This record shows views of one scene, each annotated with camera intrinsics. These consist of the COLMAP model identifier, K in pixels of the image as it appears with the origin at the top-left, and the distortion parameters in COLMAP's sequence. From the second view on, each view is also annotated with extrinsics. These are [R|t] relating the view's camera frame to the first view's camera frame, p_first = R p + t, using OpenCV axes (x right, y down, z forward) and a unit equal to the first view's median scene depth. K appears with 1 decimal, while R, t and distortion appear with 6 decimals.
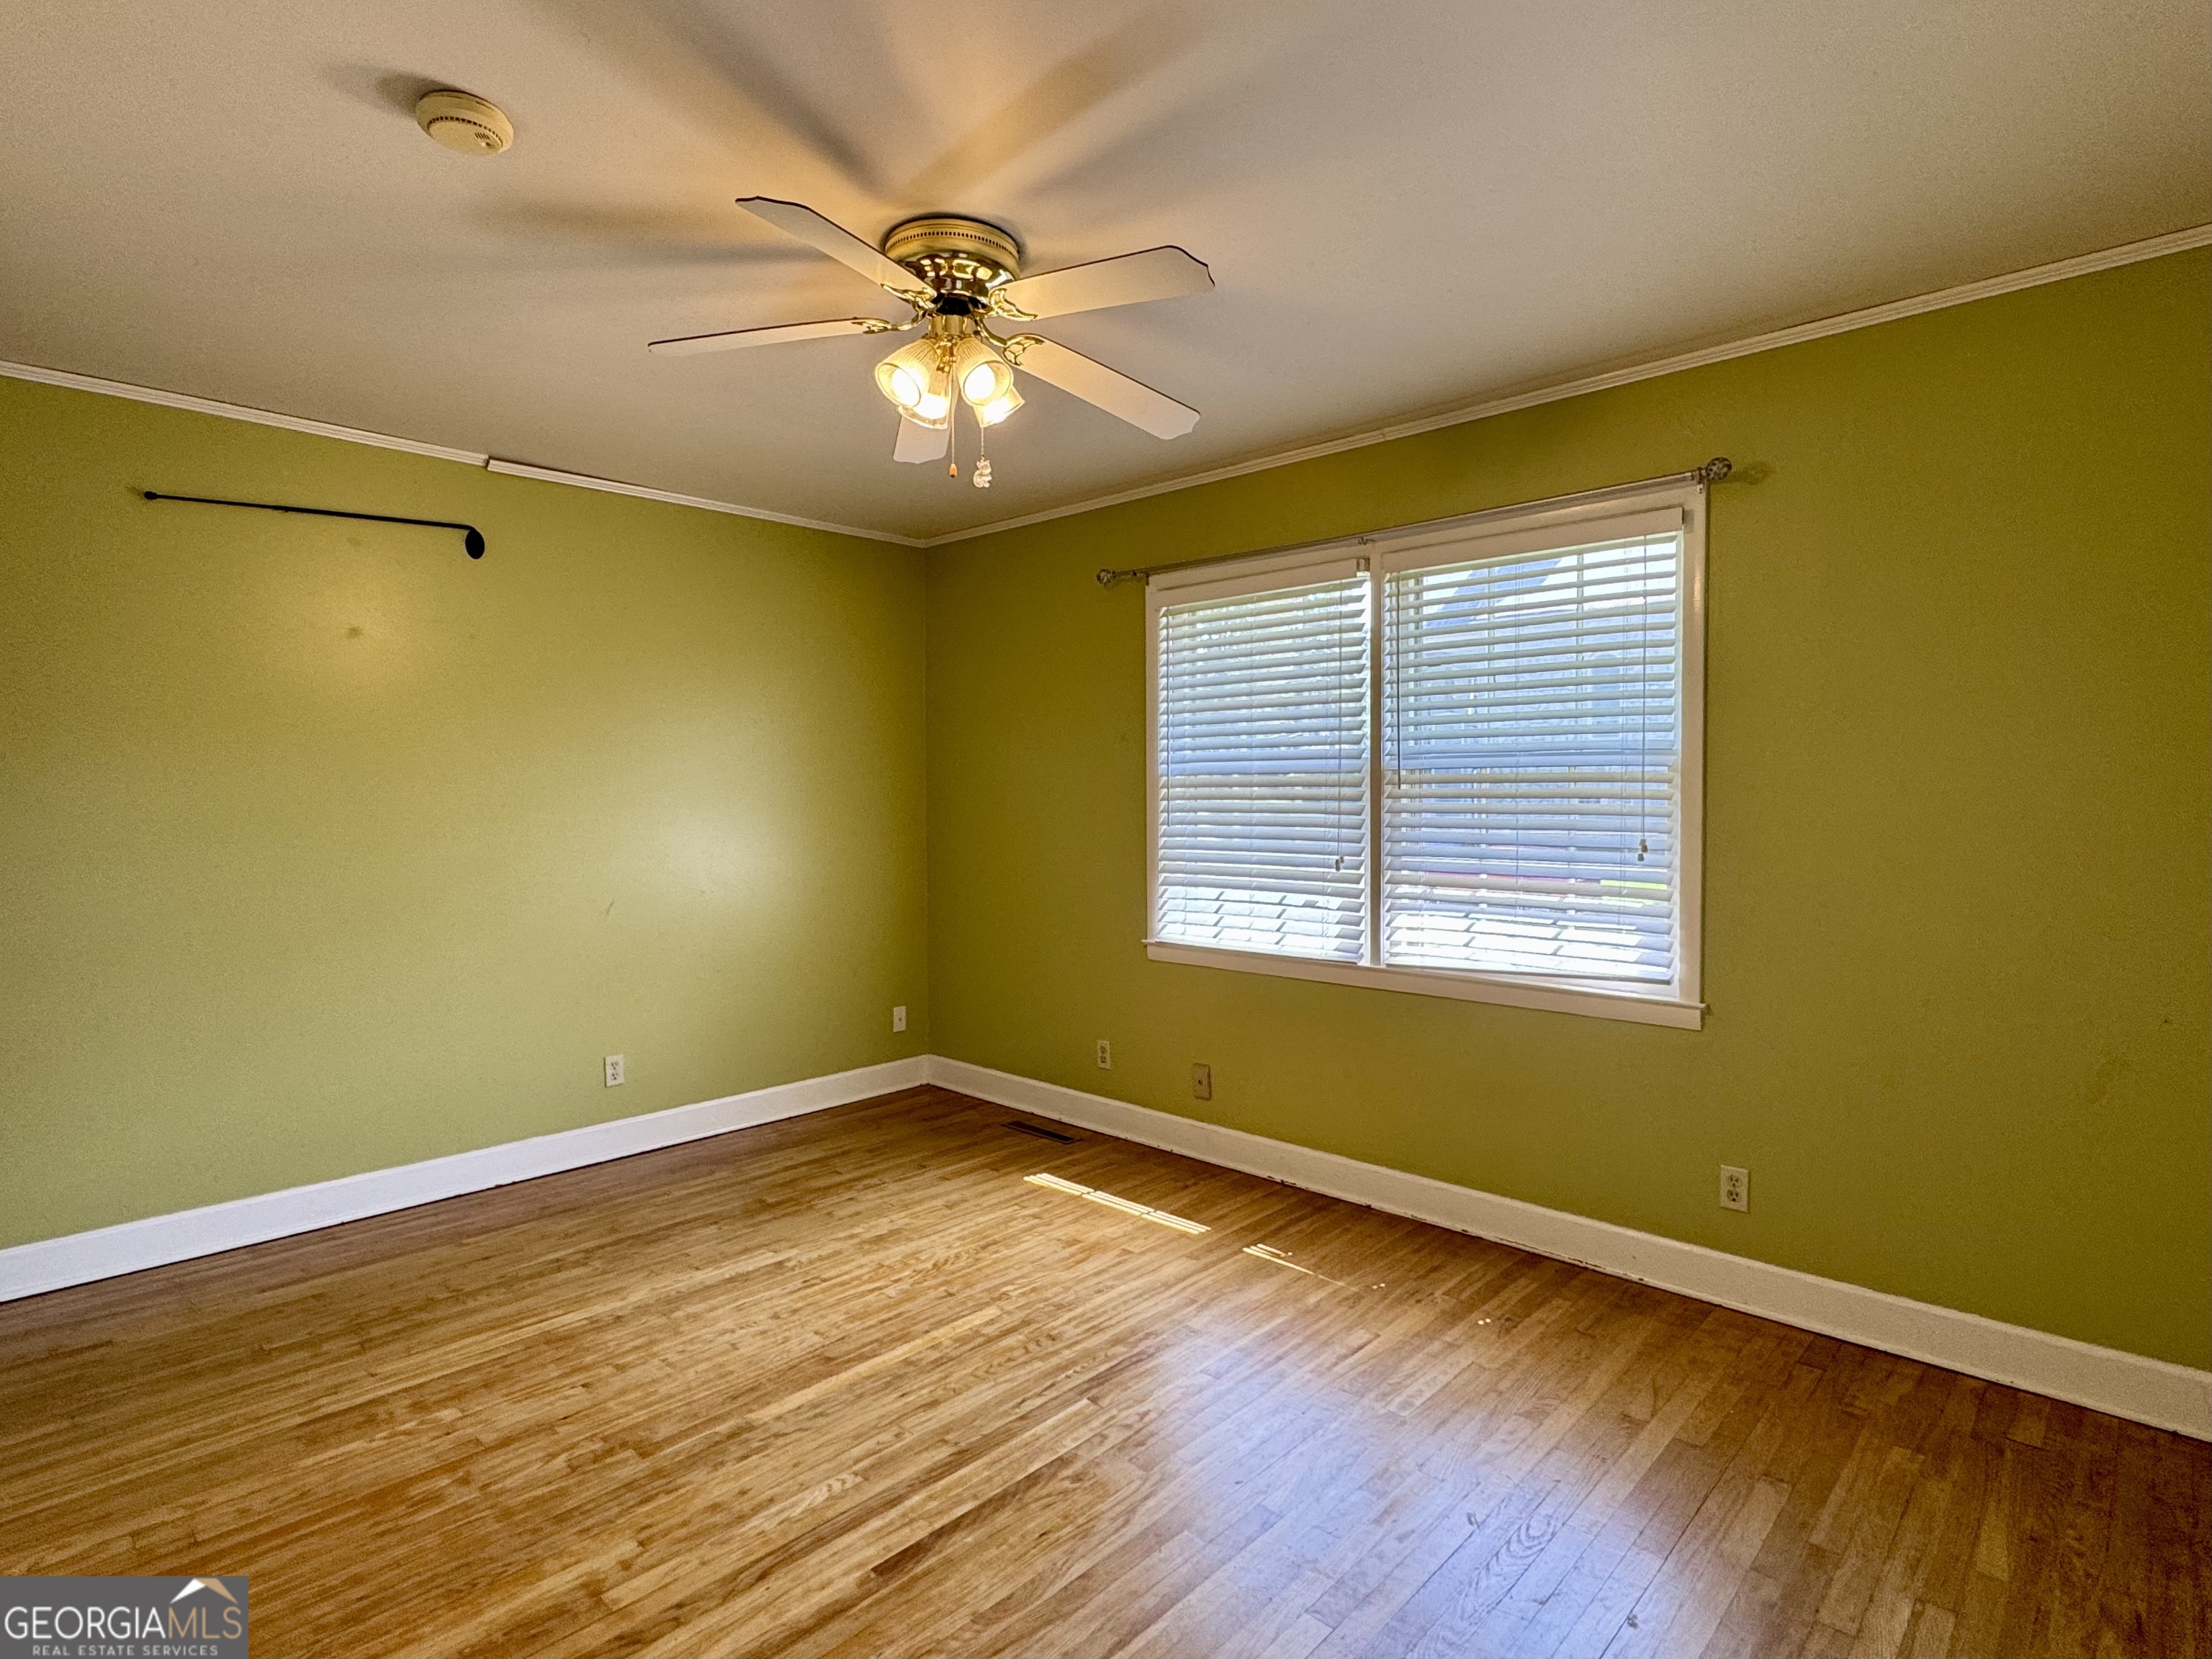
lens RADIAL K [[1087.4, 0, 1054.3], [0, 1087.4, 827.6], [0, 0, 1]] dist [-0.001079, 0.000079]
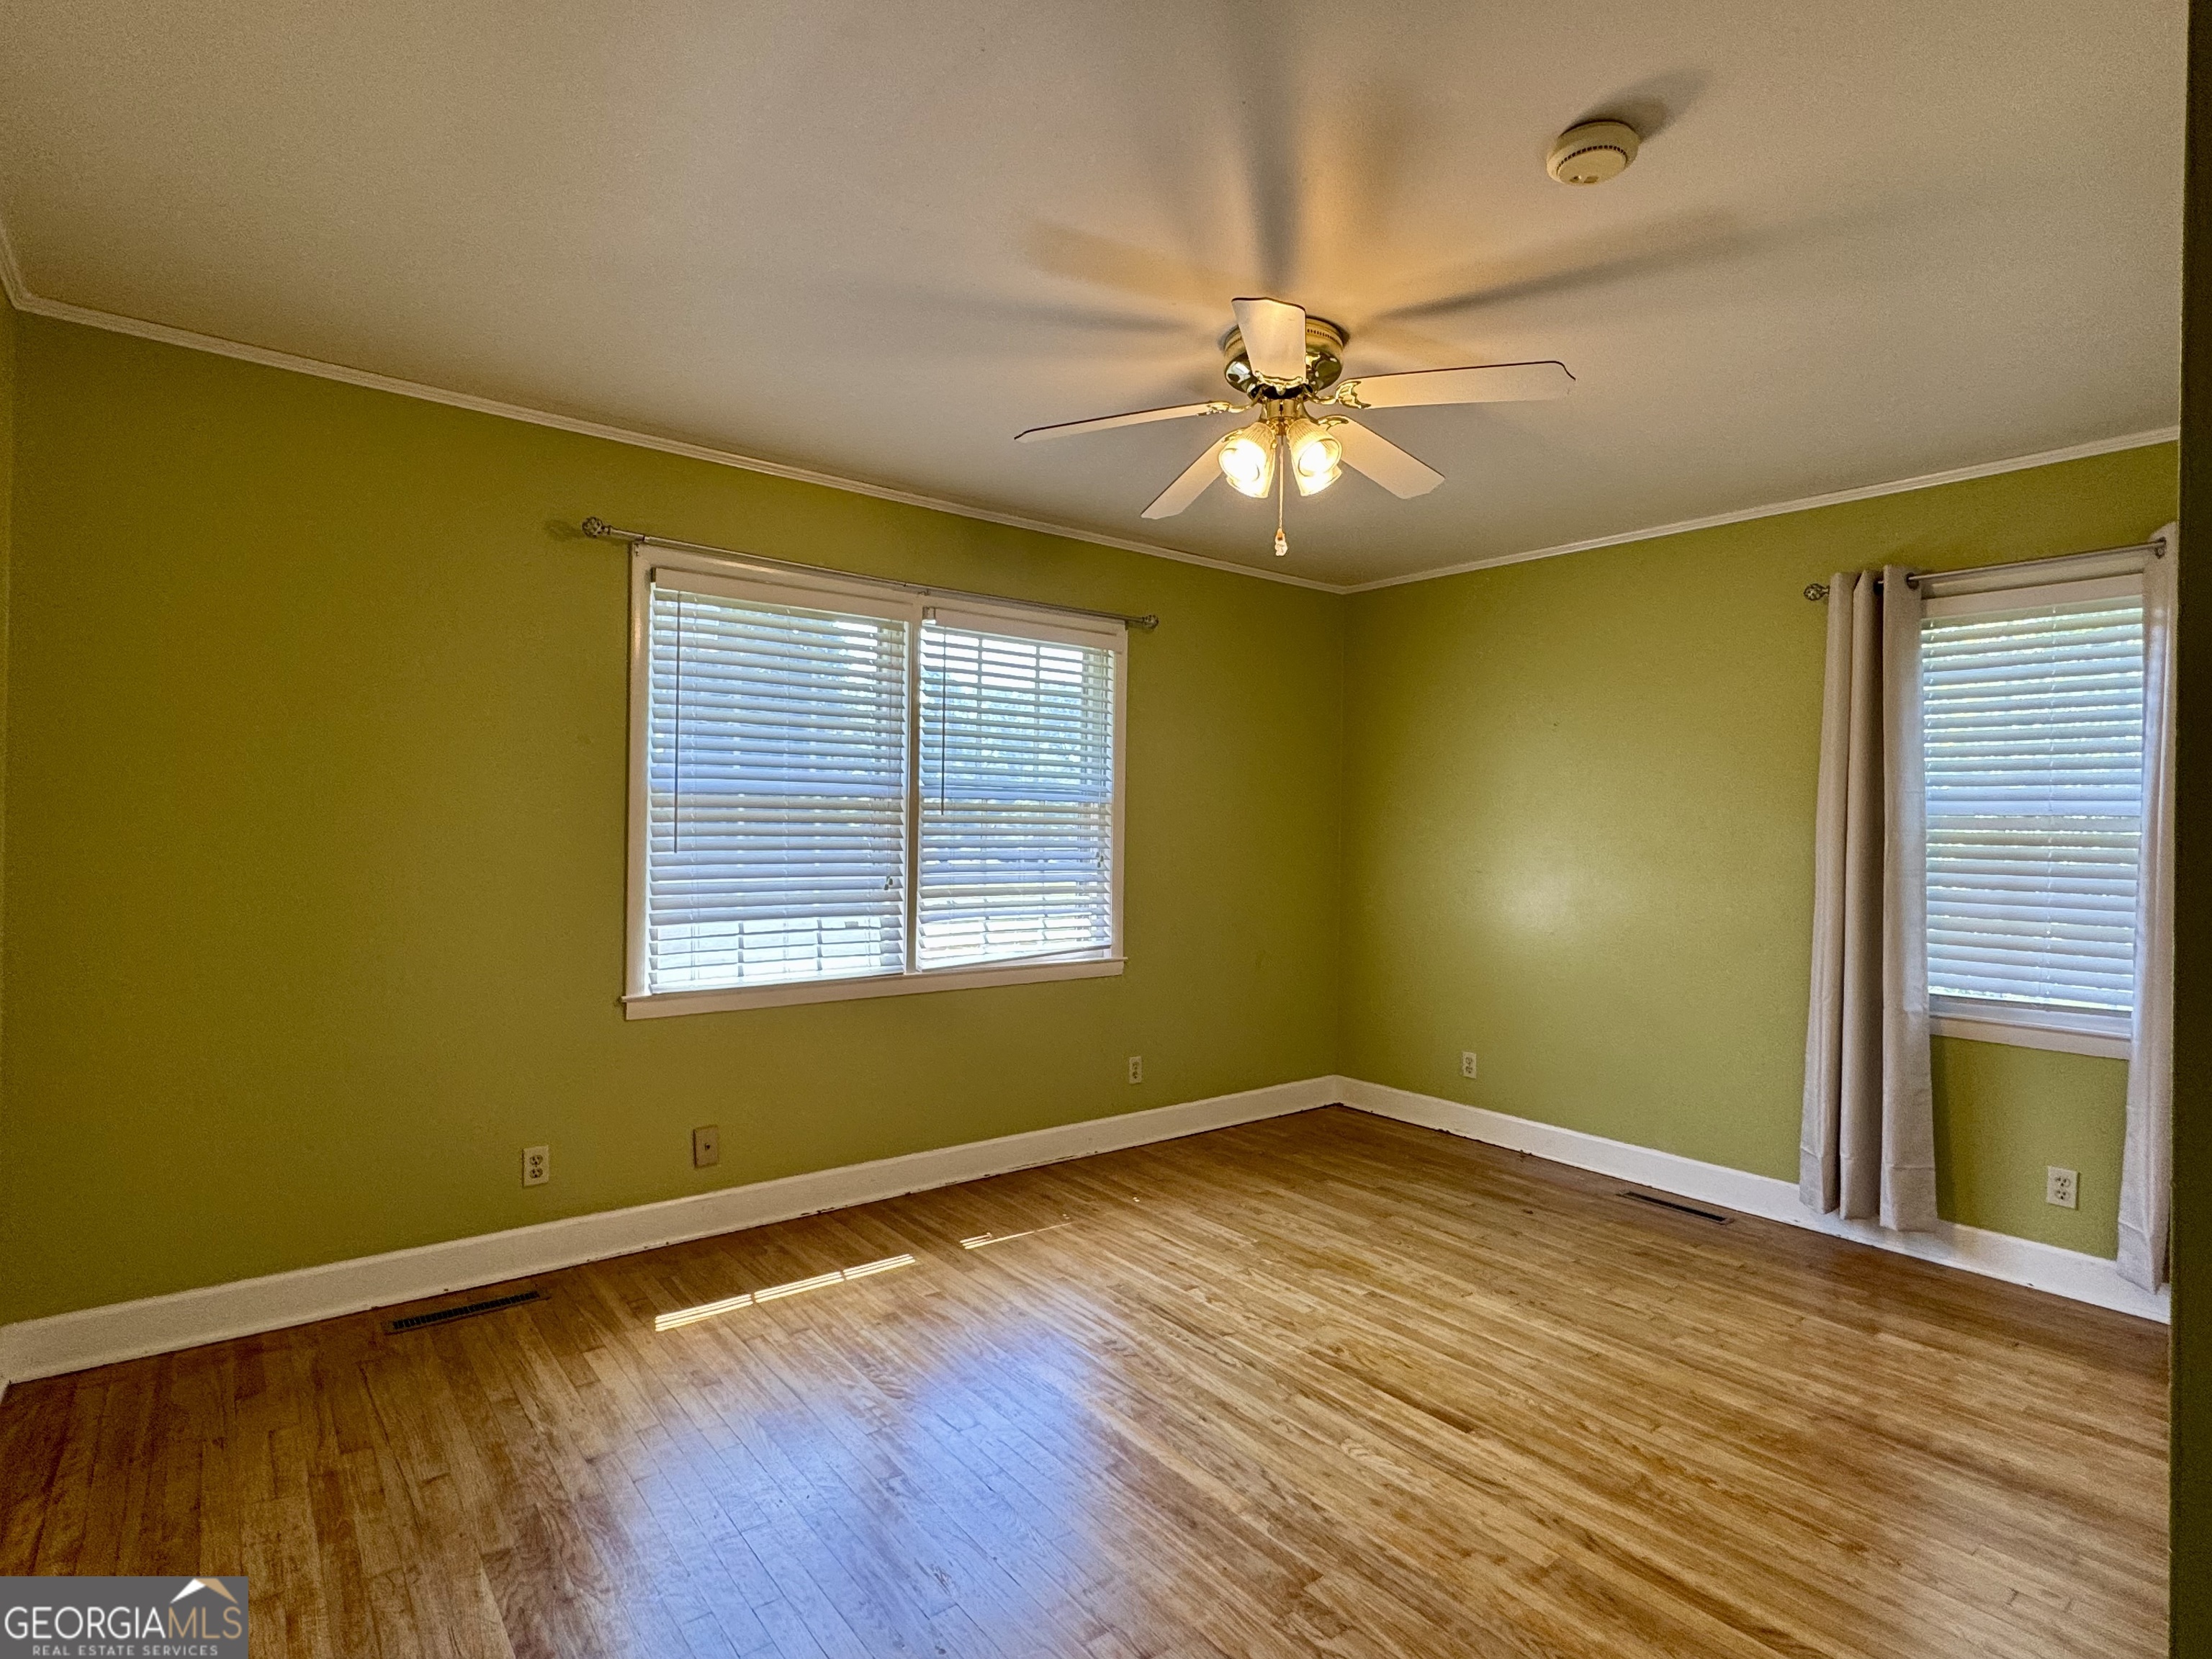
lens RADIAL K [[1146.6, 0, 1050.9], [0, 1146.6, 832.5], [0, 0, 1]] dist [-0.001010, 0.001161]
pose [[0.165643, -0.001813, 0.986184, -0.862486], [0.016446, 0.999864, -0.000924, -0.014051], [-0.986049, 0.016371, 0.165650, 0.685534]]
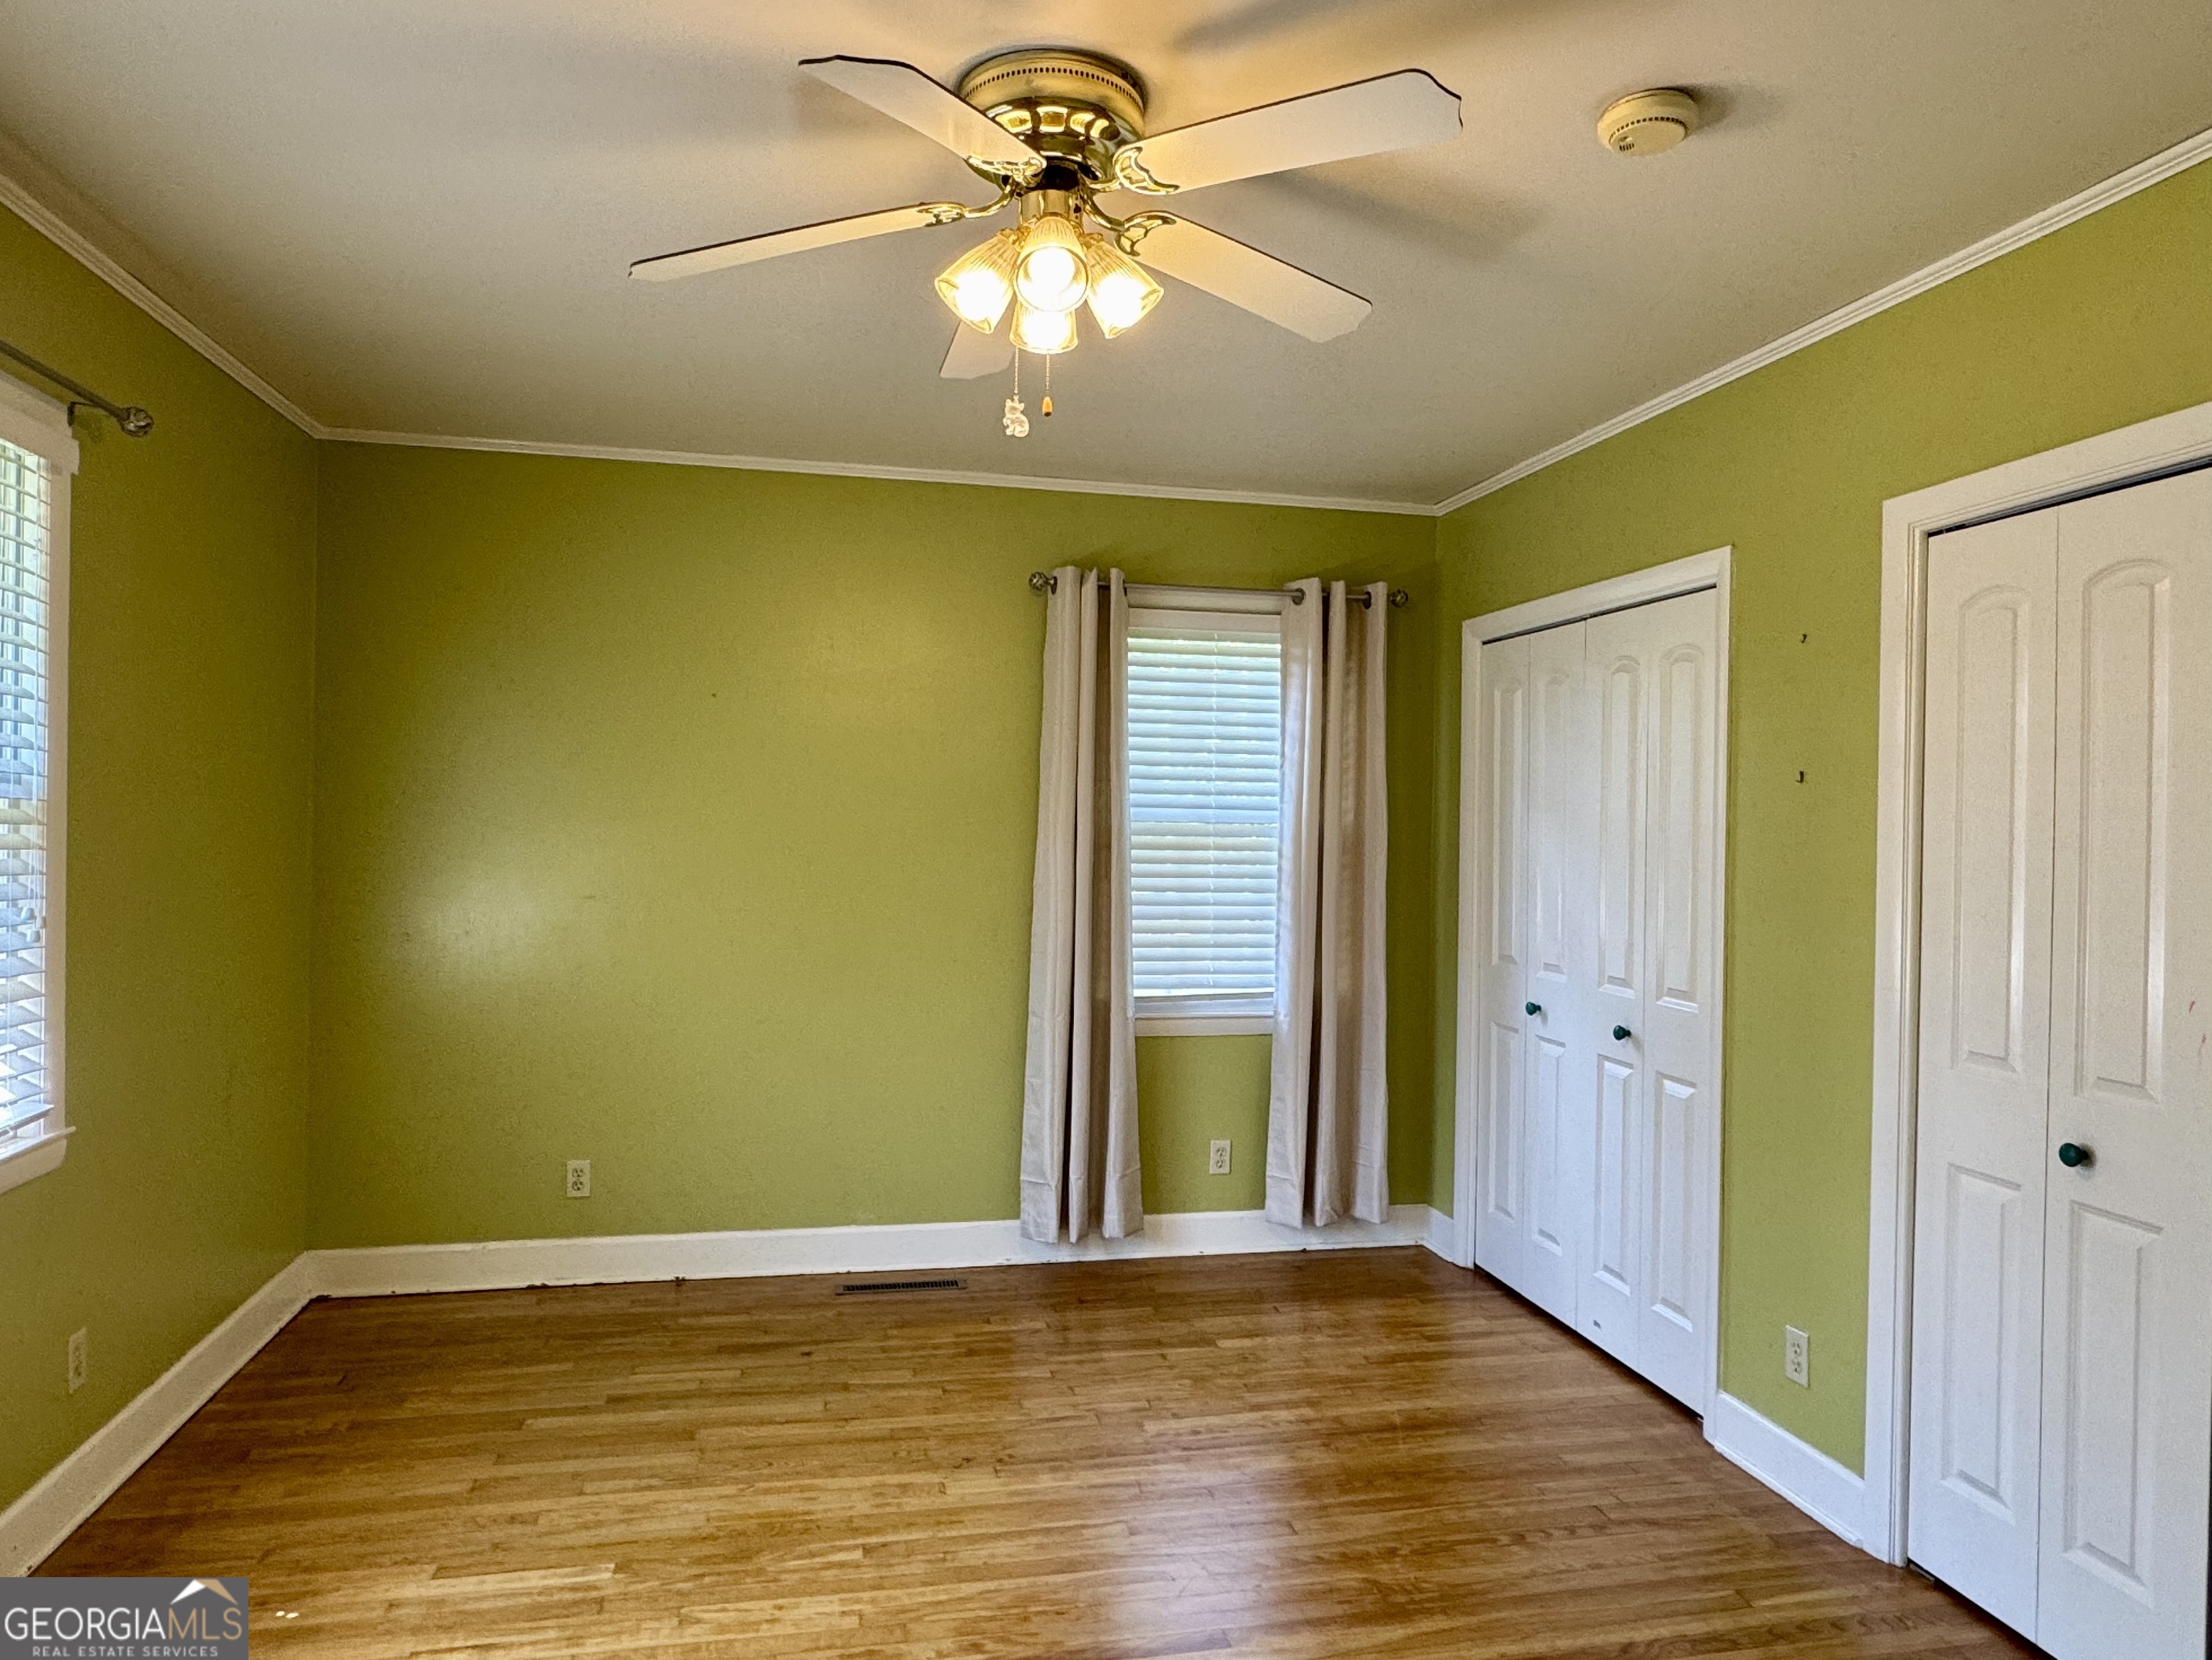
lens RADIAL K [[1430.6, 0, 1109.4], [0, 1430.6, 827.9], [0, 0, 1]] dist [-0.000977, 0.002296]
pose [[-0.835480, -0.014316, 0.549334, -0.424723], [0.005428, 0.999397, 0.034301, -0.055635], [-0.549494, 0.031640, -0.834899, 1.165352]]
